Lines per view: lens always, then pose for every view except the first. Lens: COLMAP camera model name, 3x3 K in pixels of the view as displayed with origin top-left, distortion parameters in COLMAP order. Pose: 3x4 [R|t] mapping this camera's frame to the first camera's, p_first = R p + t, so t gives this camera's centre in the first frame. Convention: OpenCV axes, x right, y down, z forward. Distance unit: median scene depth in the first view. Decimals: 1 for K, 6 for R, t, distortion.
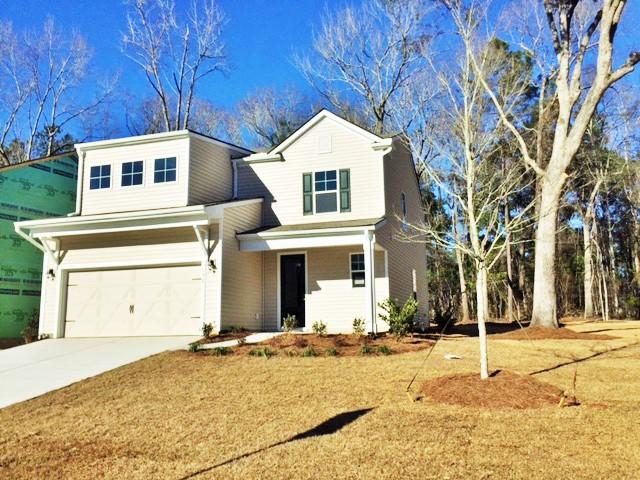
lens RADIAL K [[546.4, 0, 320.0], [0, 546.4, 240.0], [0, 0, 1]] dist [0.049775, -0.007157]
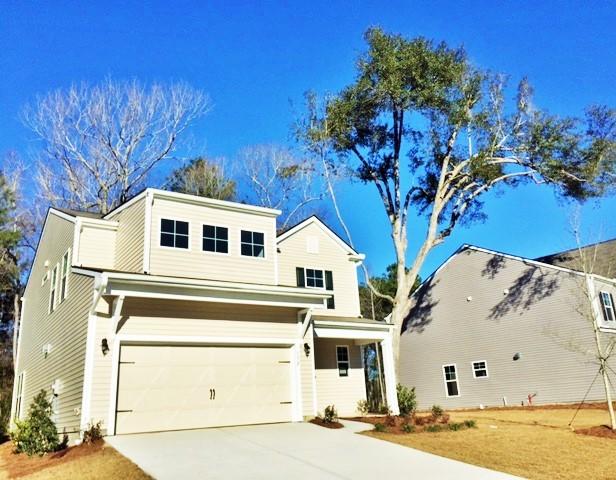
lens RADIAL K [[561.8, 0, 308.0], [0, 561.8, 240.0], [0, 0, 1]] dist [0.111808, 0.005332]
pose [[0.619756, 0.213229, 0.755272, -0.928807], [-0.081055, 0.974627, -0.208646, 0.060750], [-0.780598, 0.068091, 0.621314, 0.298675]]
